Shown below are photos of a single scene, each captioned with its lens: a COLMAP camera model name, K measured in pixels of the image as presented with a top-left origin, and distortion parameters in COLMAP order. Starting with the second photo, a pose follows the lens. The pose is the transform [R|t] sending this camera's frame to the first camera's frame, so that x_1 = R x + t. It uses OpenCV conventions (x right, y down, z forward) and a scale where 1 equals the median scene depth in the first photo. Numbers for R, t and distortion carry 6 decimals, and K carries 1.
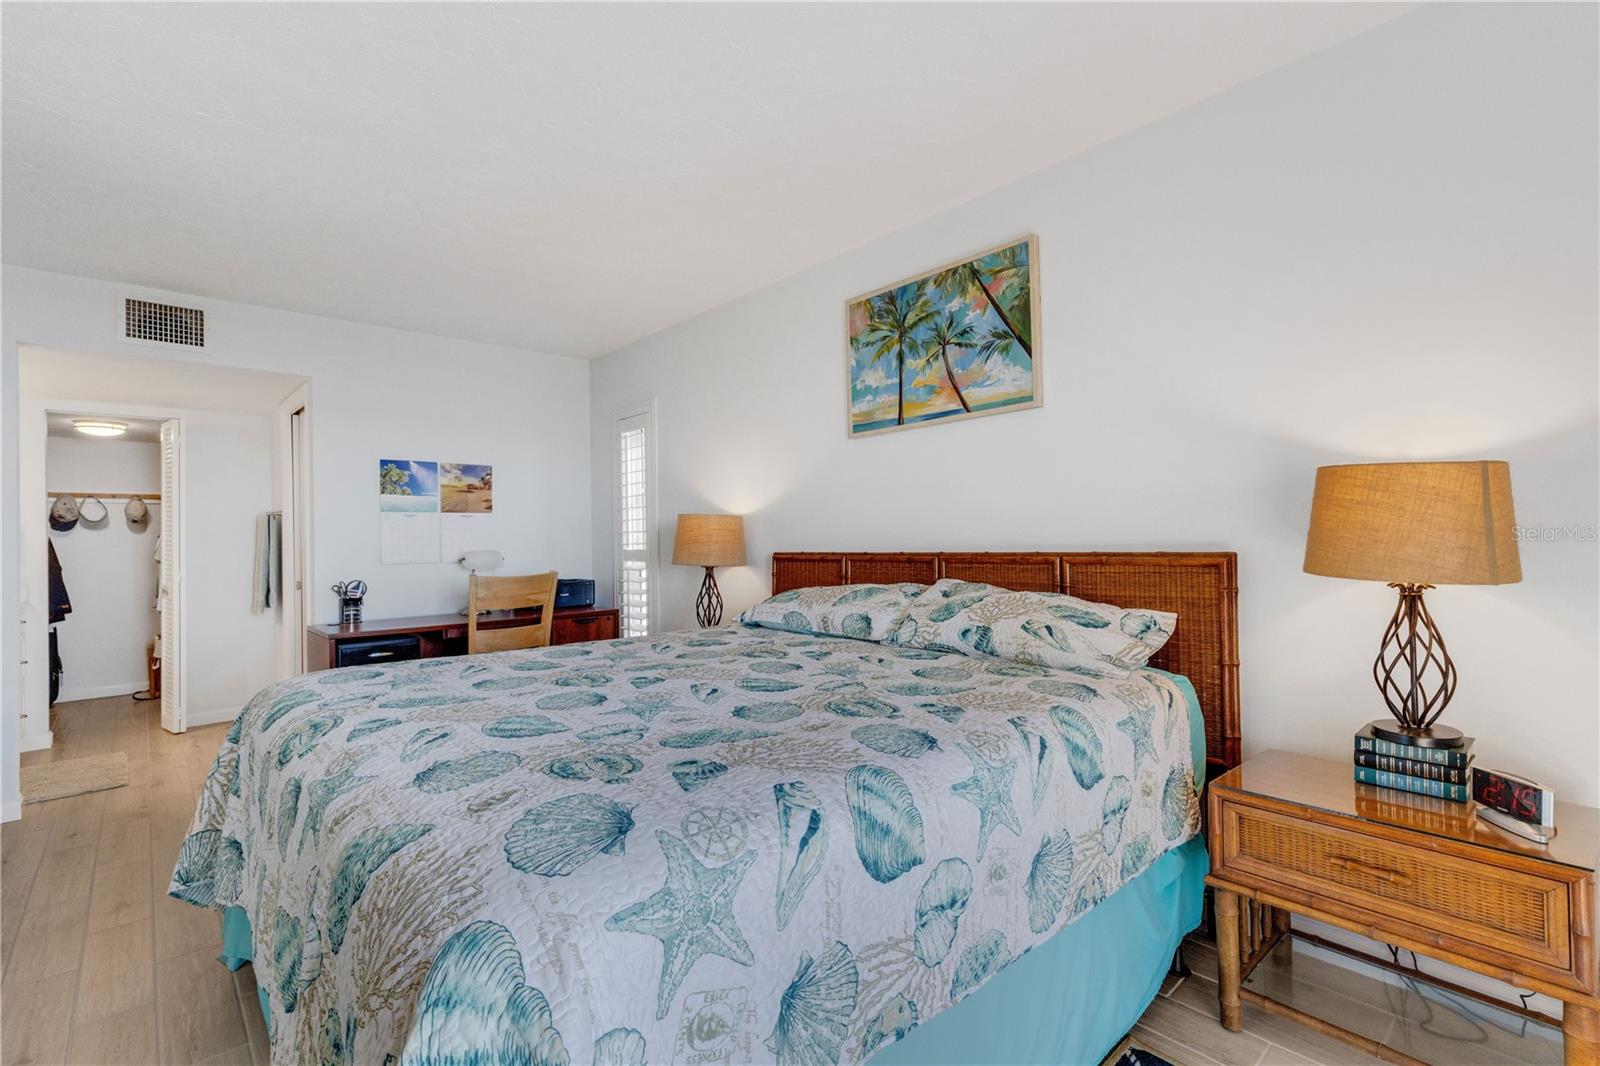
lens RADIAL K [[740.6, 0, 787.2], [0, 740.6, 531.5], [0, 0, 1]] dist [0.009571, -0.001354]
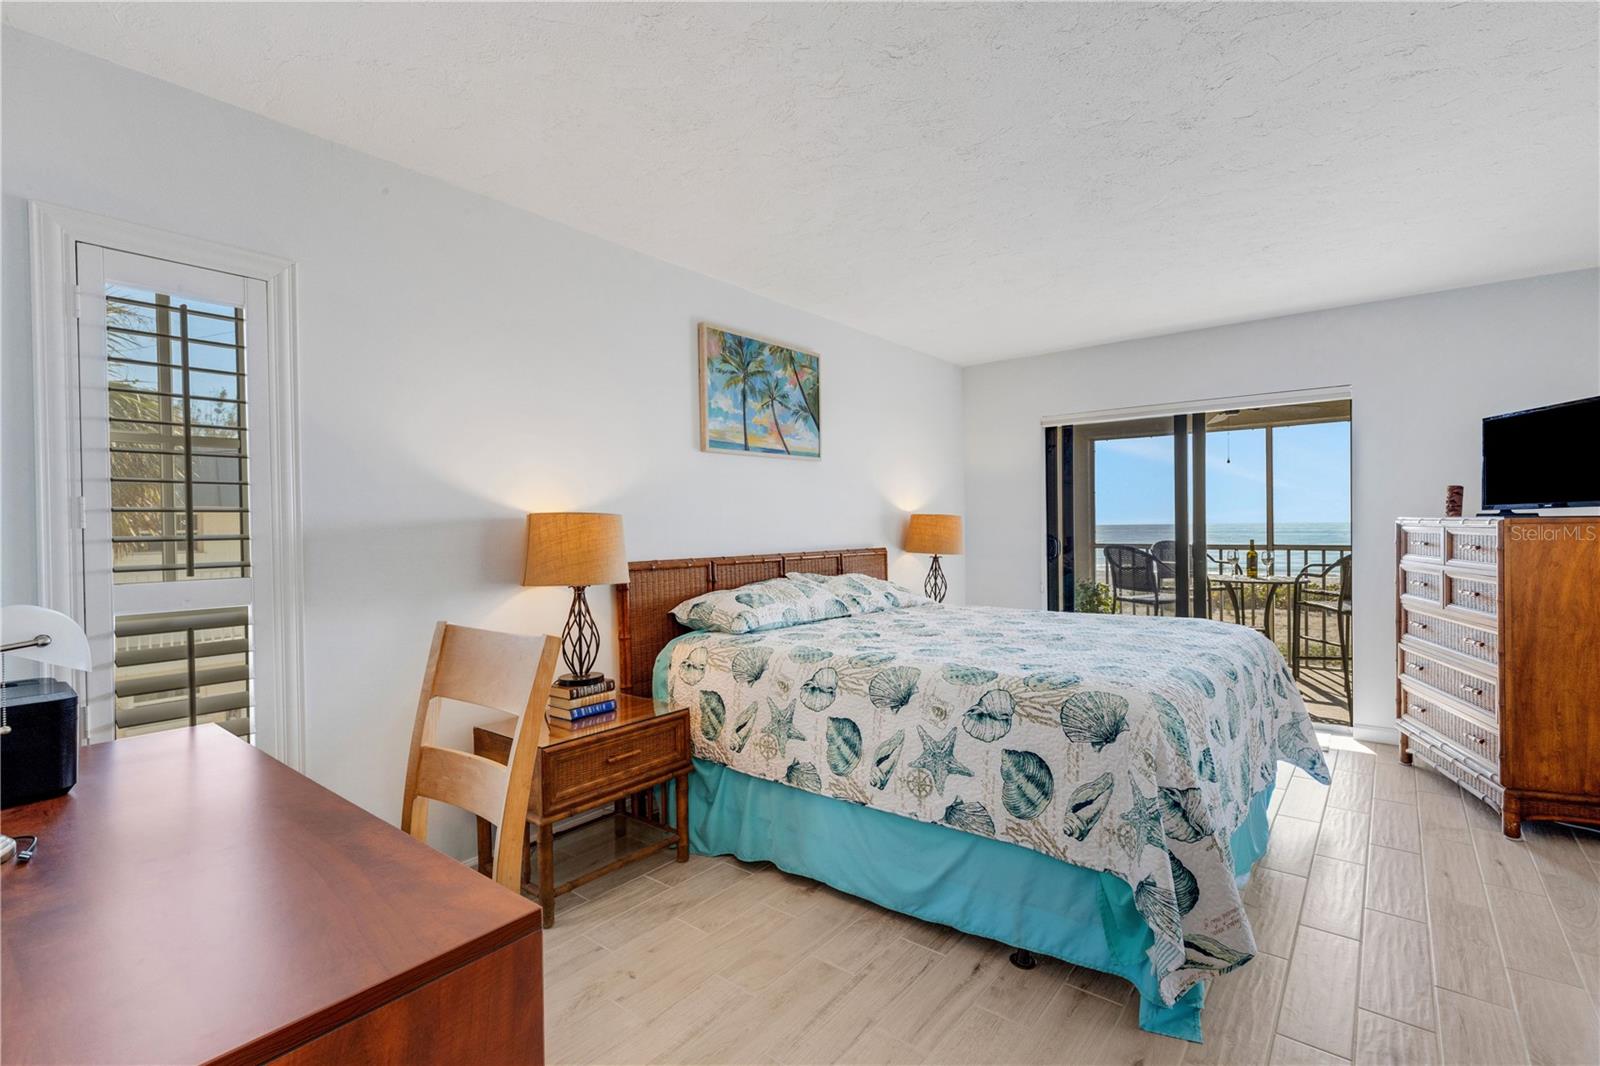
lens RADIAL K [[727.9, 0, 801.0], [0, 727.9, 530.8], [0, 0, 1]] dist [0.009541, -0.002402]
pose [[-0.166246, 0.011312, 0.986019, -1.083614], [-0.002168, 0.999928, -0.011837, 0.001998], [-0.986082, -0.004106, -0.166210, 1.155966]]
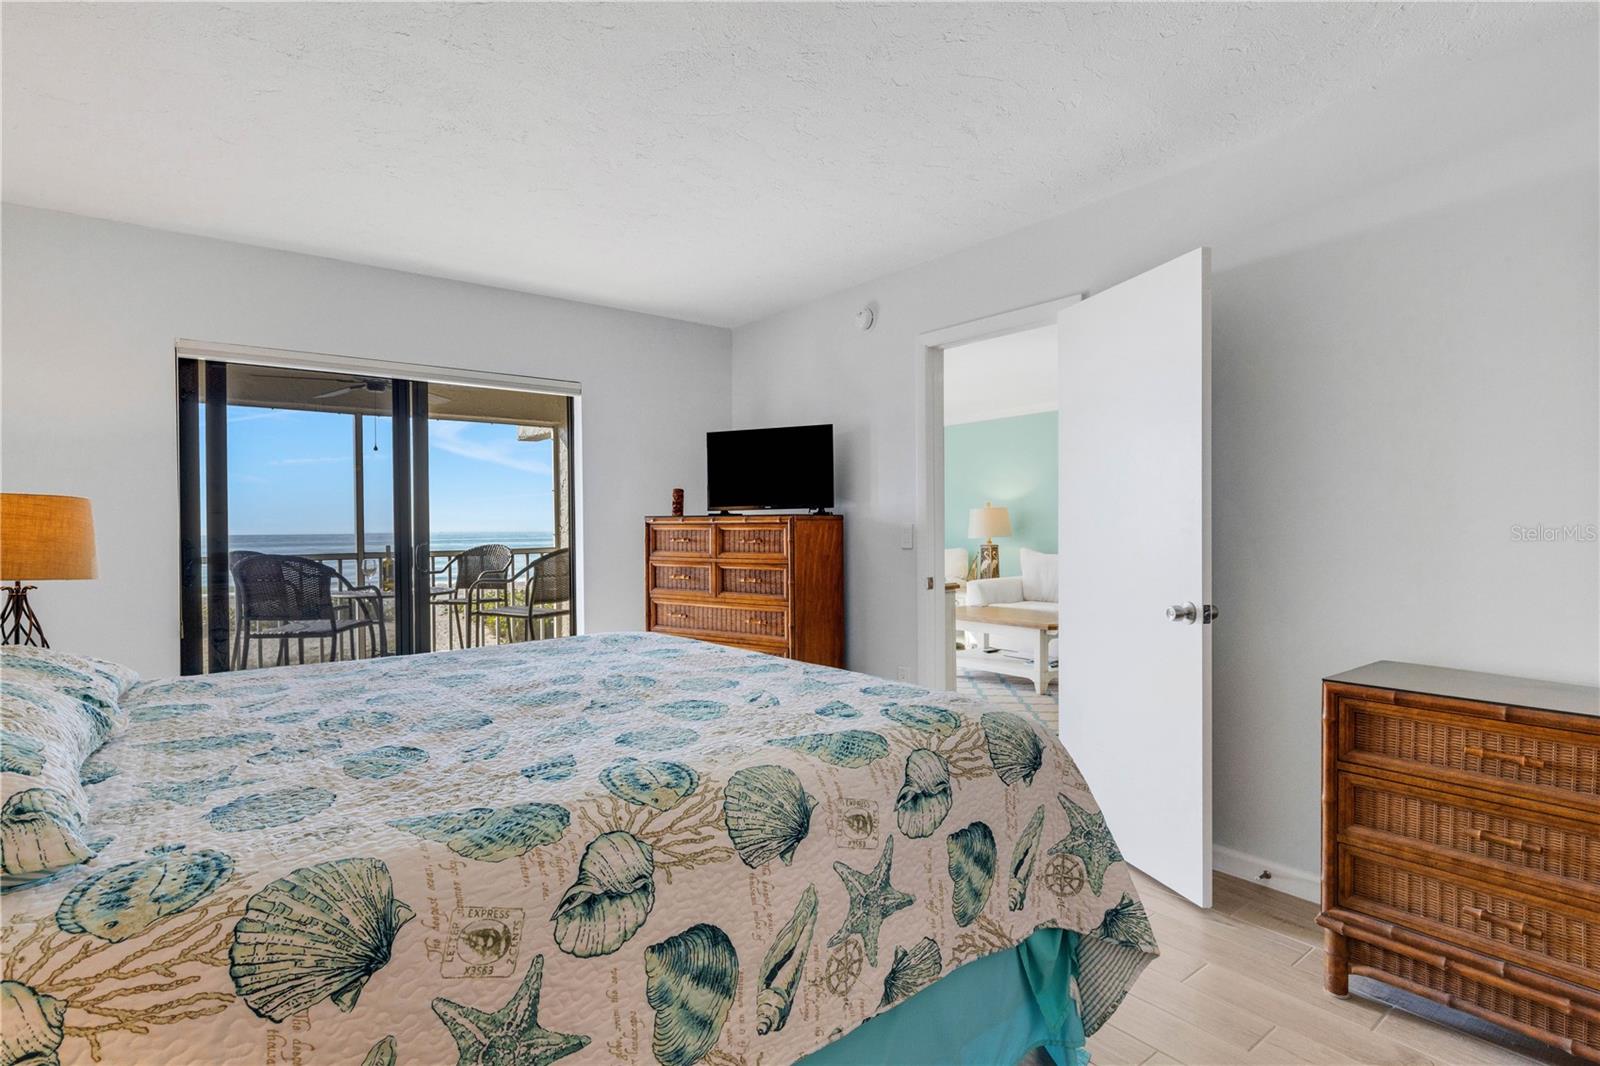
lens RADIAL K [[797.7, 0, 802.7], [0, 797.7, 536.1], [0, 0, 1]] dist [0.001102, 0.001412]
pose [[-0.997686, 0.025433, 0.063048, -0.371521], [0.025108, 0.999667, -0.005942, 0.013043], [-0.063178, -0.004346, -0.997993, 1.359612]]
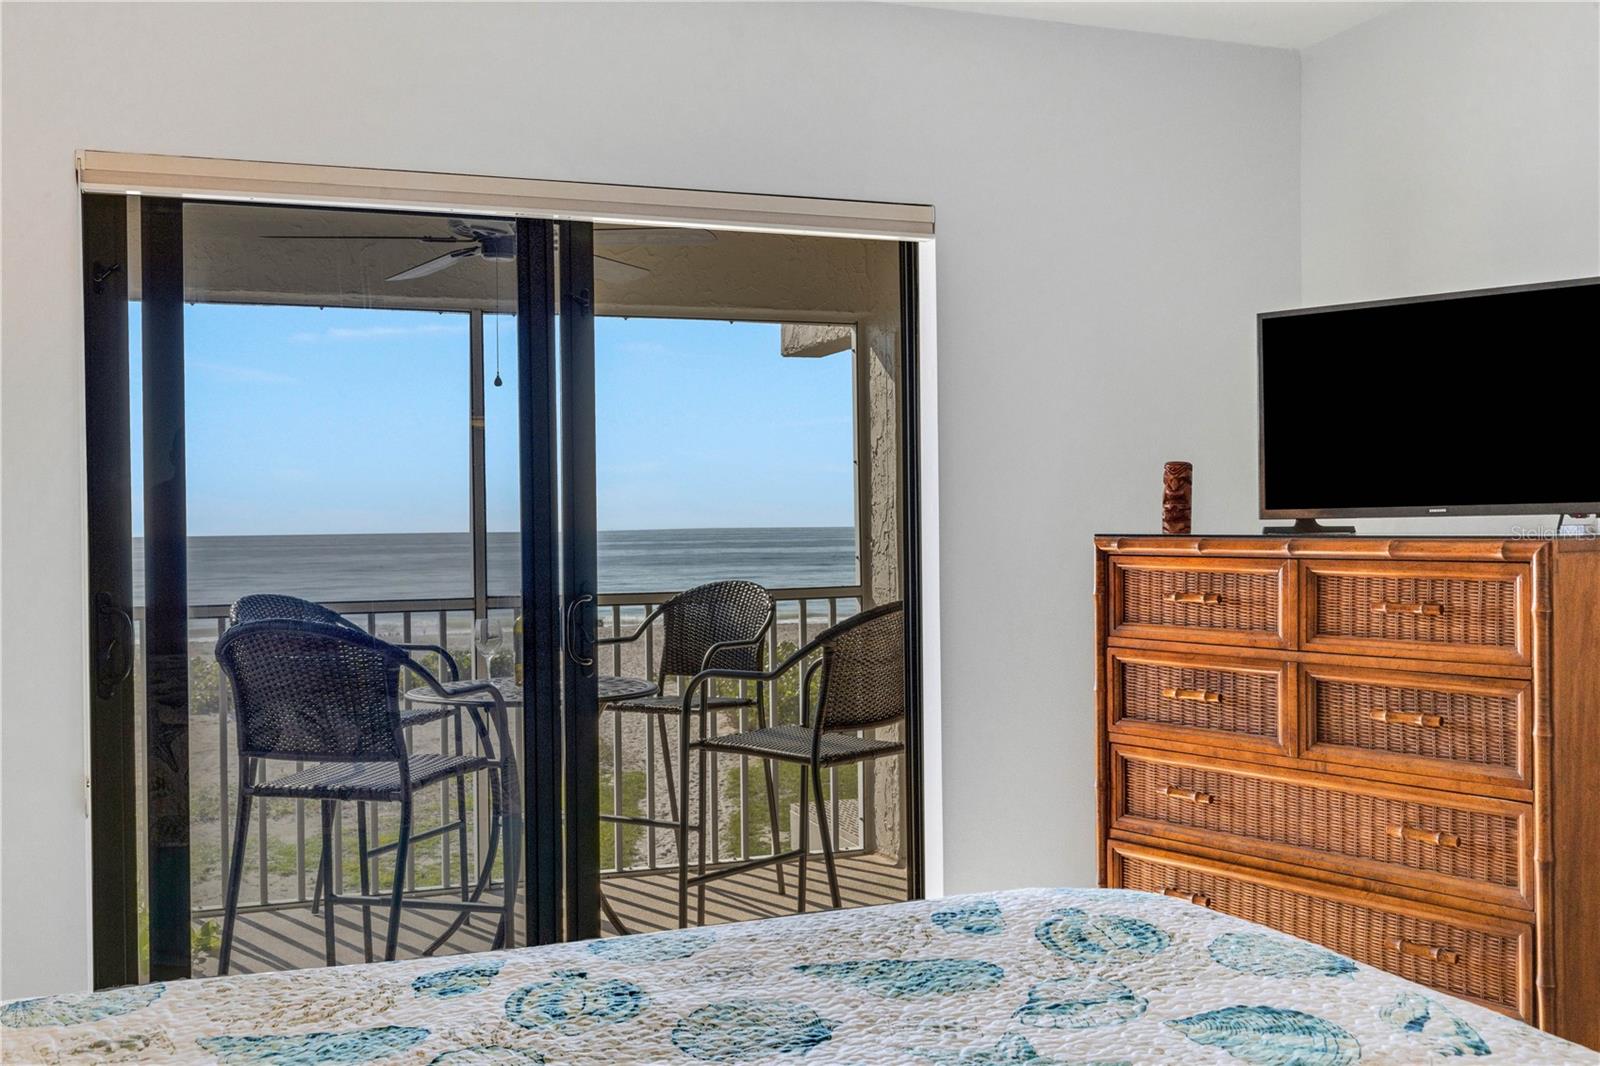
lens RADIAL K [[1546.1, 0, 816.7], [0, 1546.1, 540.3], [0, 0, 1]] dist [0.009090, 0.000000]
pose [[-0.928684, 0.022994, 0.370158, -0.215270], [0.020331, 0.999732, -0.011094, -0.026918], [-0.370314, -0.002777, -0.928902, 1.023454]]
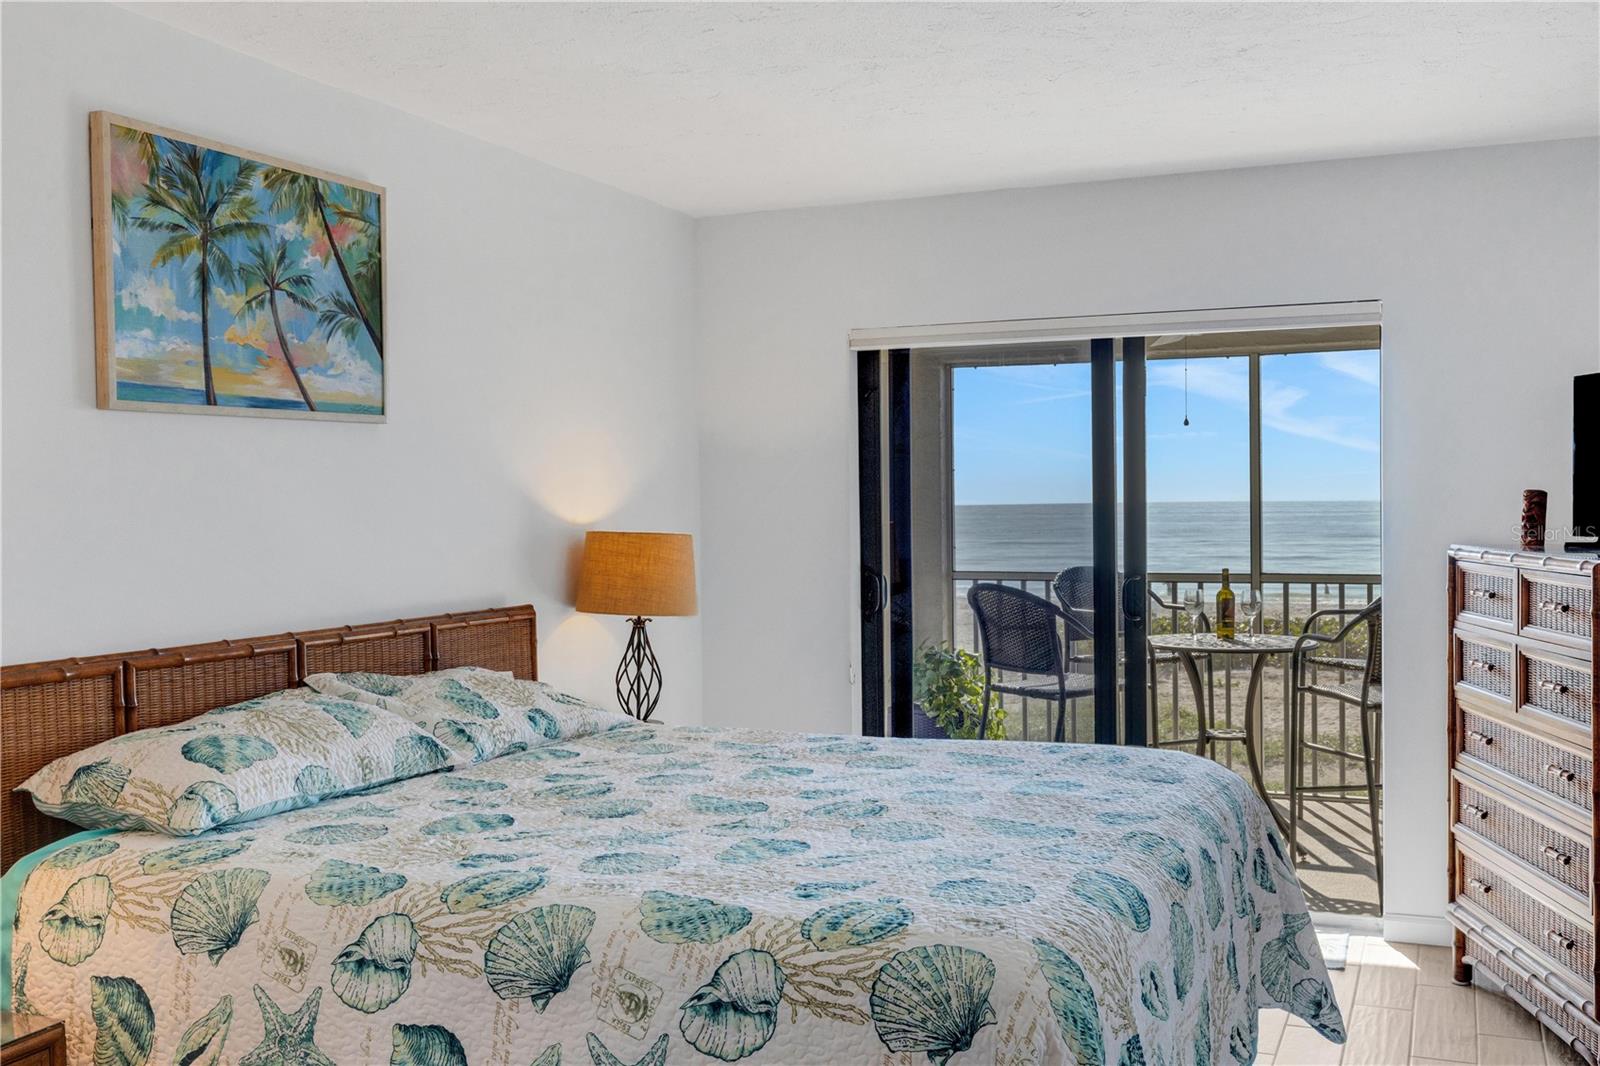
lens RADIAL K [[1546.1, 0, 799.7], [0, 1546.1, 525.2], [0, 0, 1]] dist [0.009090, 0.000000]
pose [[-0.432068, 0.007101, 0.901813, -1.088581], [0.002471, 0.999975, -0.006690, -0.049674], [-0.901838, -0.000663, -0.432074, 1.144997]]
